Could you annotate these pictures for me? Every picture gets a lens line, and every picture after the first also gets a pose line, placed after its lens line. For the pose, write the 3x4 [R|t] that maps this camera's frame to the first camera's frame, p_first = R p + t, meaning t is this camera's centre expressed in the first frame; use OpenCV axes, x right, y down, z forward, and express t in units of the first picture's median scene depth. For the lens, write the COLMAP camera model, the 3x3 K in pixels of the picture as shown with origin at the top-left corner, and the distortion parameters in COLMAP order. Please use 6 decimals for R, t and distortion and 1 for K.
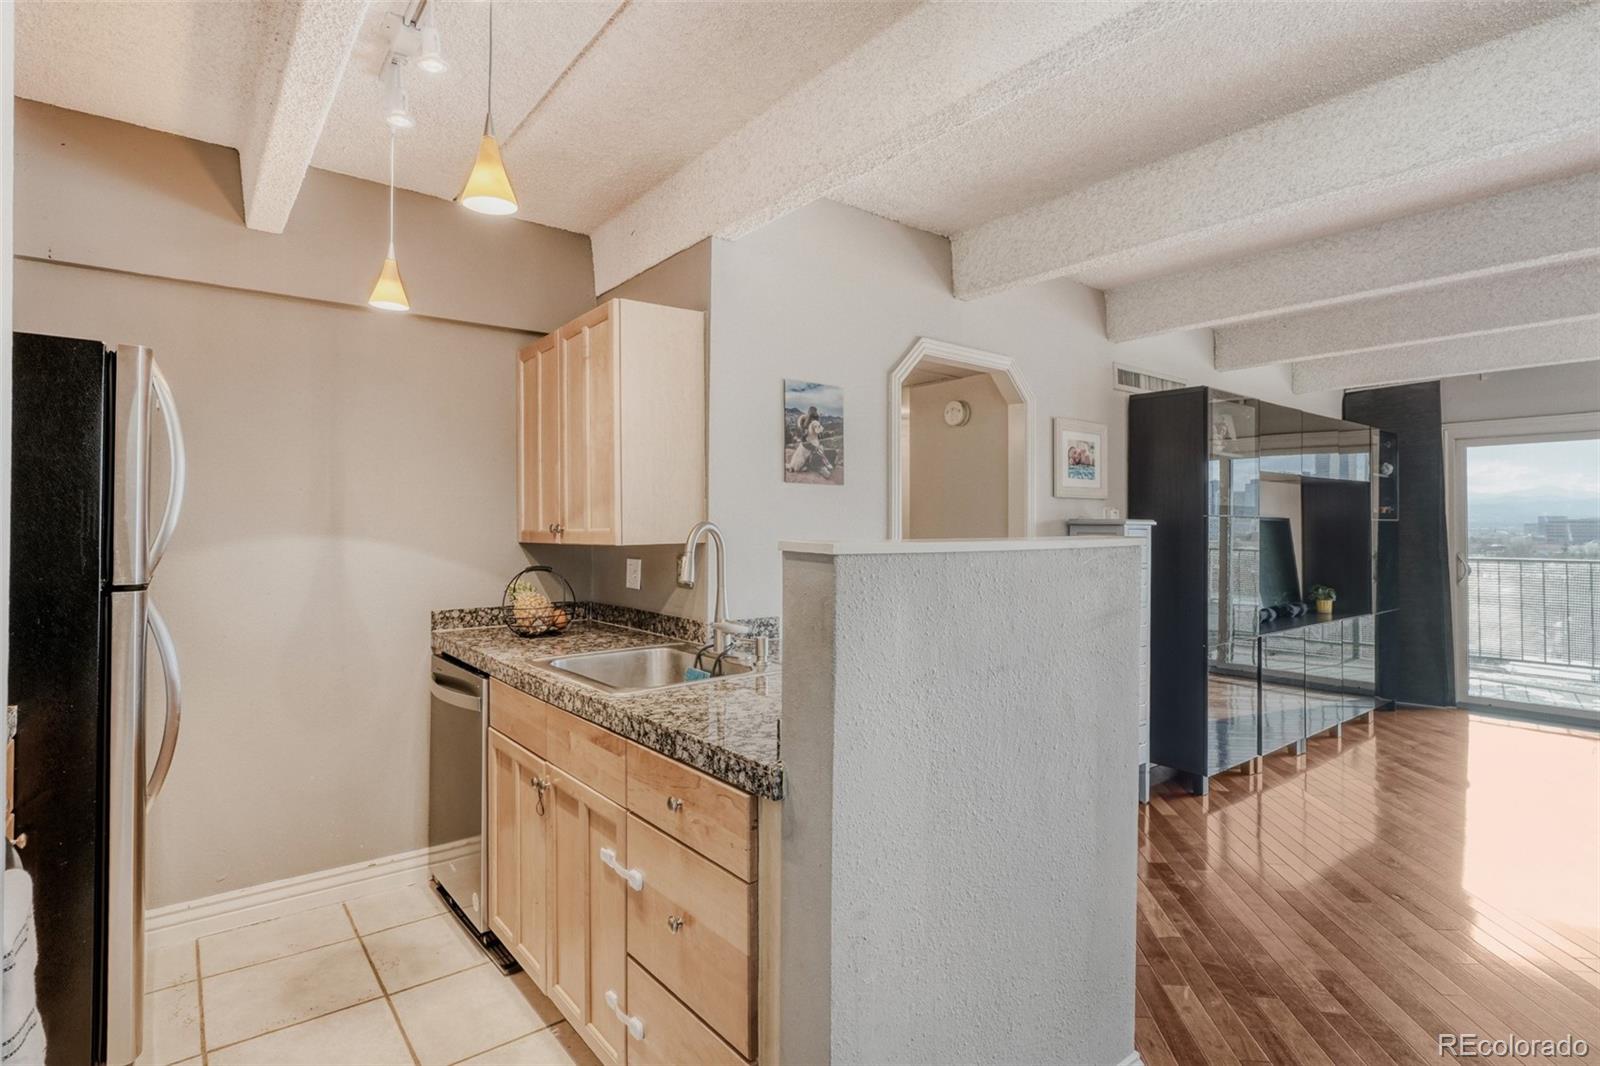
lens RADIAL K [[794.5, 0, 813.8], [0, 794.5, 511.8], [0, 0, 1]] dist [-0.003579, 0.000029]
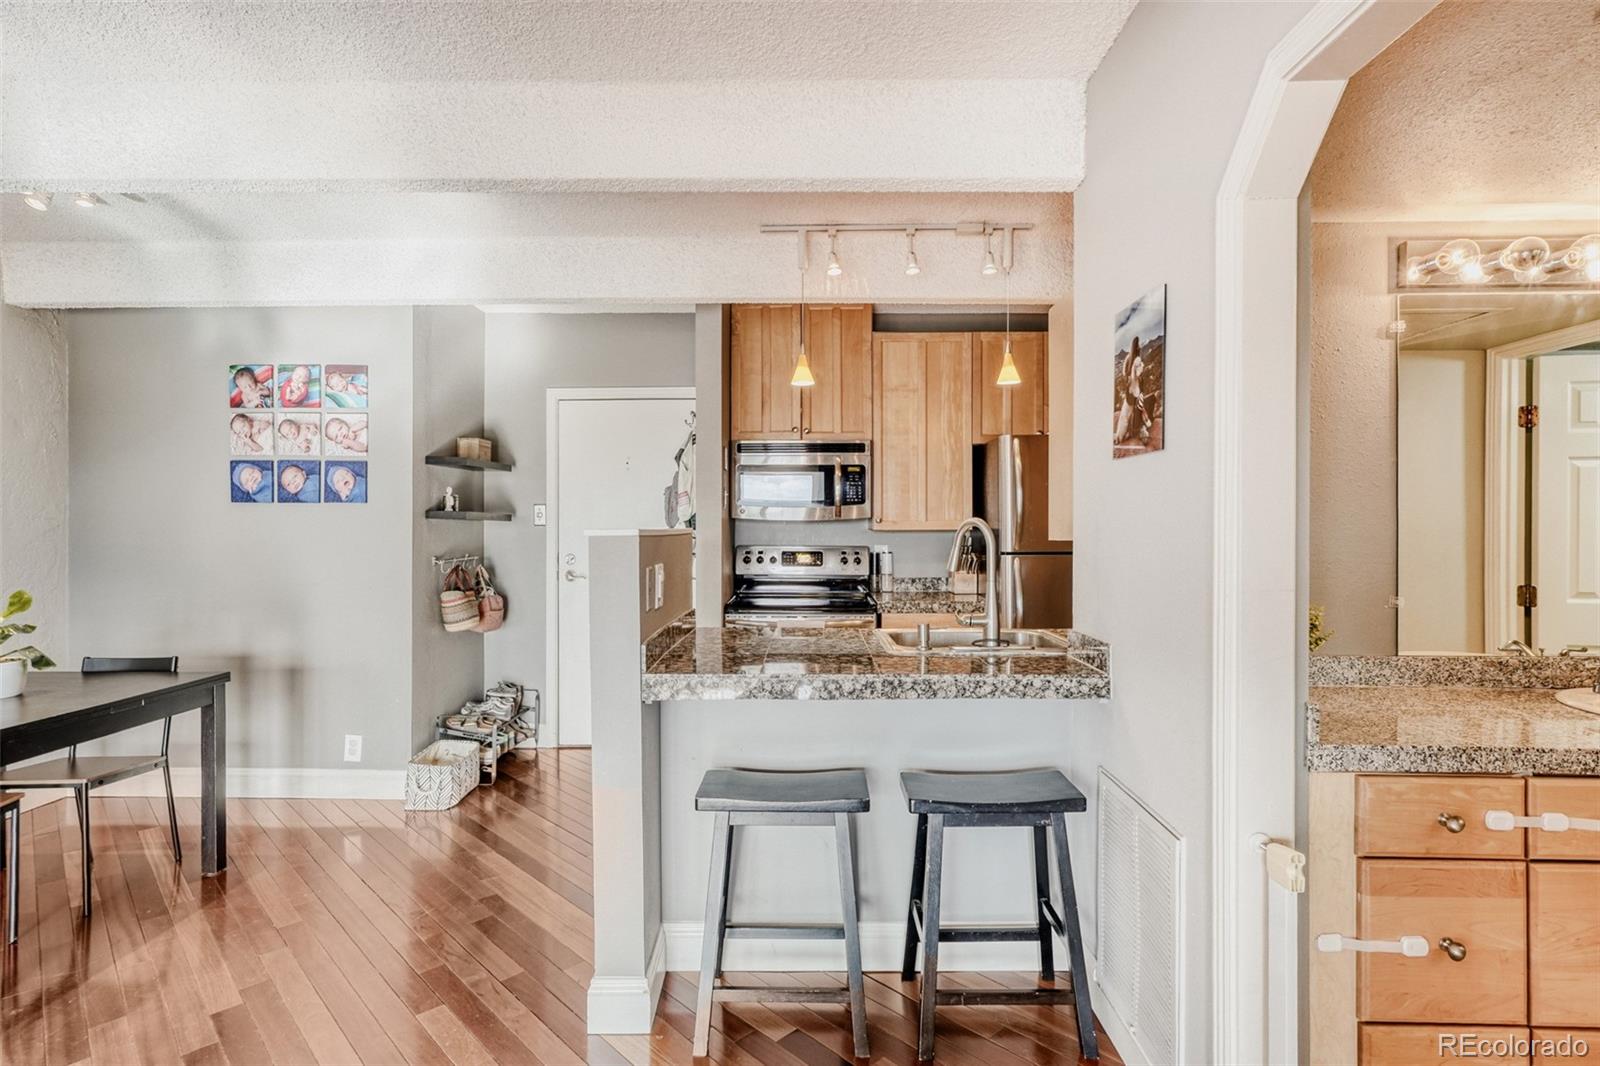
lens RADIAL K [[805.1, 0, 795.9], [0, 805.1, 518.9], [0, 0, 1]] dist [0.019284, 0.000397]
pose [[-0.649530, -0.009599, -0.760276, 0.464761], [0.008775, 0.999759, -0.020119, 0.018458], [0.760286, -0.019740, -0.649289, 0.826026]]
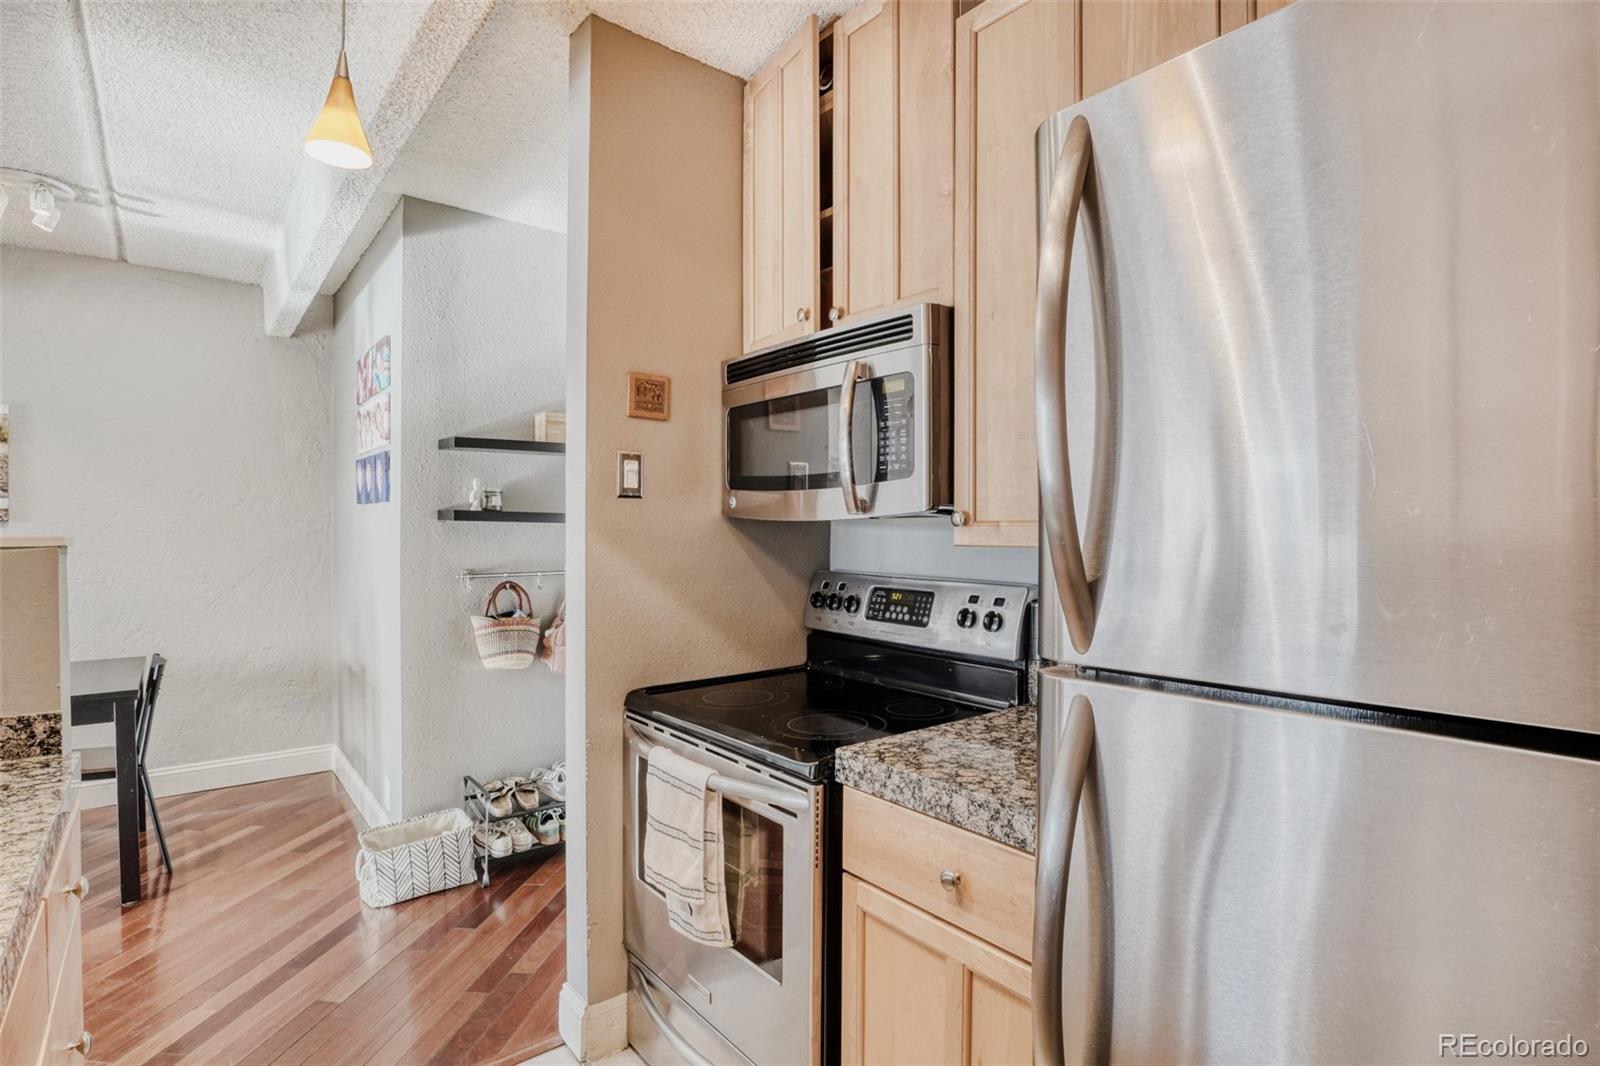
lens RADIAL K [[821.6, 0, 827.2], [0, 821.6, 500.9], [0, 0, 1]] dist [-0.001583, 0.000180]
pose [[-0.999890, -0.004236, 0.014203, -0.324466], [-0.004877, 0.998958, -0.045374, 0.010275], [-0.013996, -0.045438, -0.998869, 0.626458]]
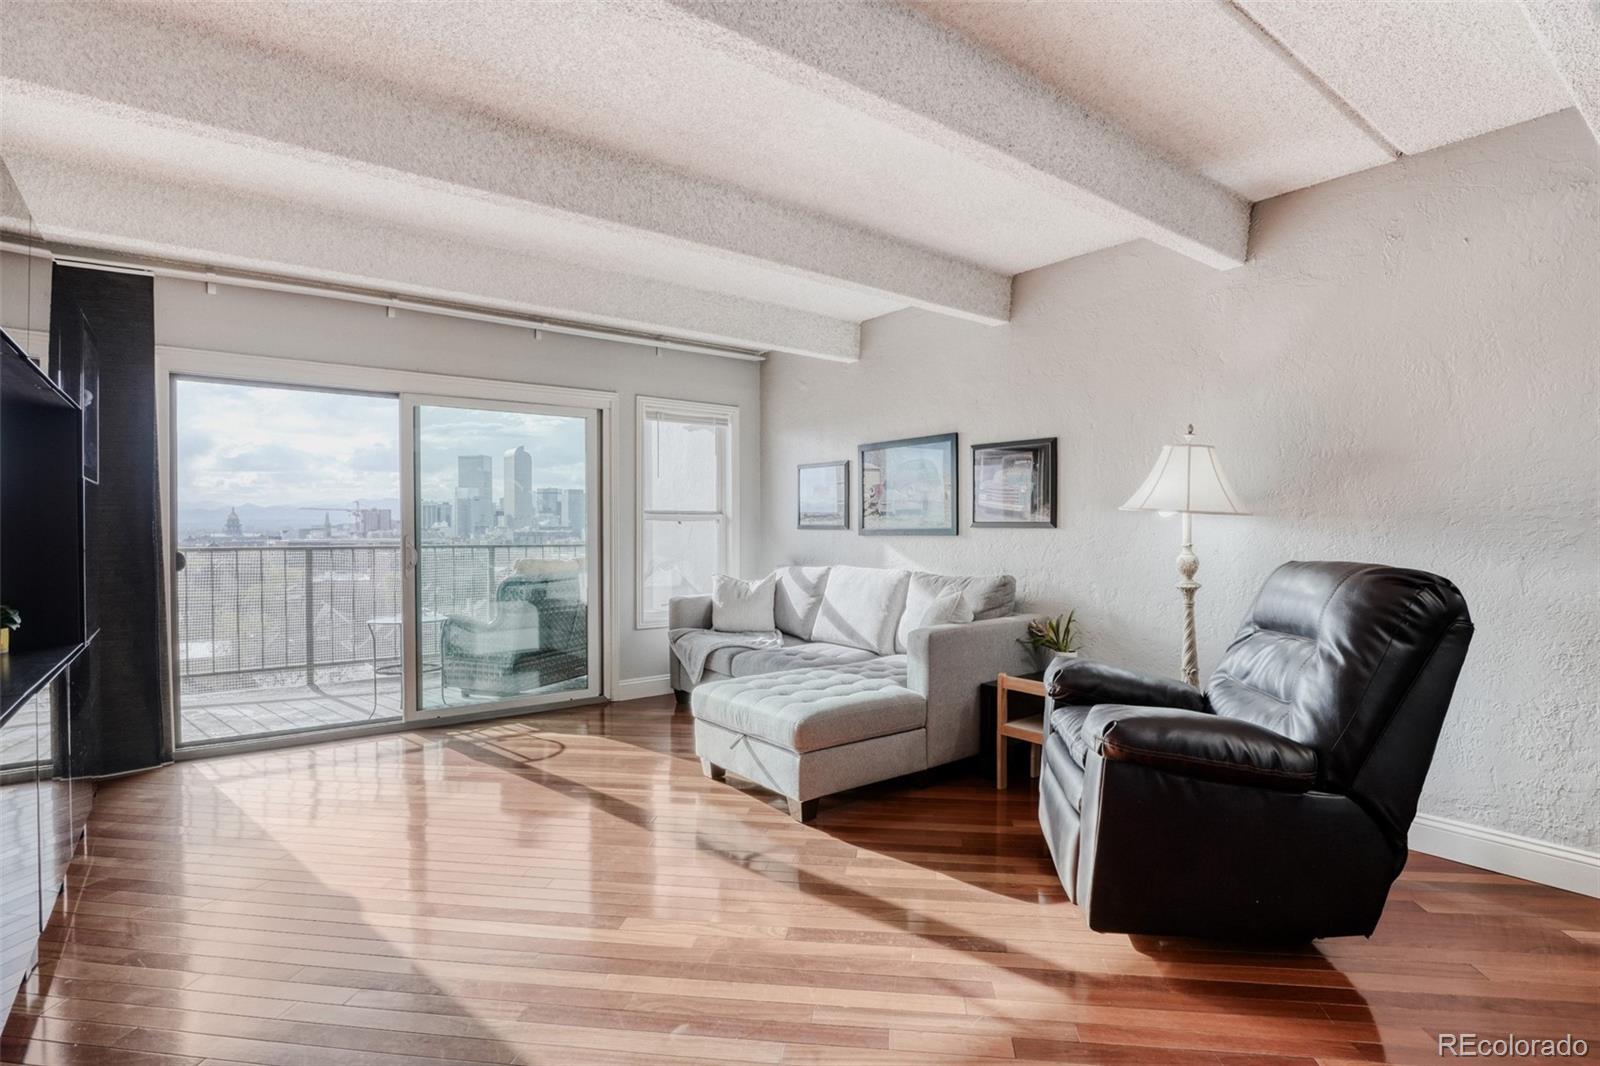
lens RADIAL K [[807.0, 0, 794.4], [0, 807.0, 540.7], [0, 0, 1]] dist [-0.037916, 0.016075]
pose [[0.034606, -0.016118, 0.999271, 0.197731], [-0.017374, 0.999709, 0.016727, 0.047880], [-0.999250, -0.017940, 0.034316, 0.603617]]
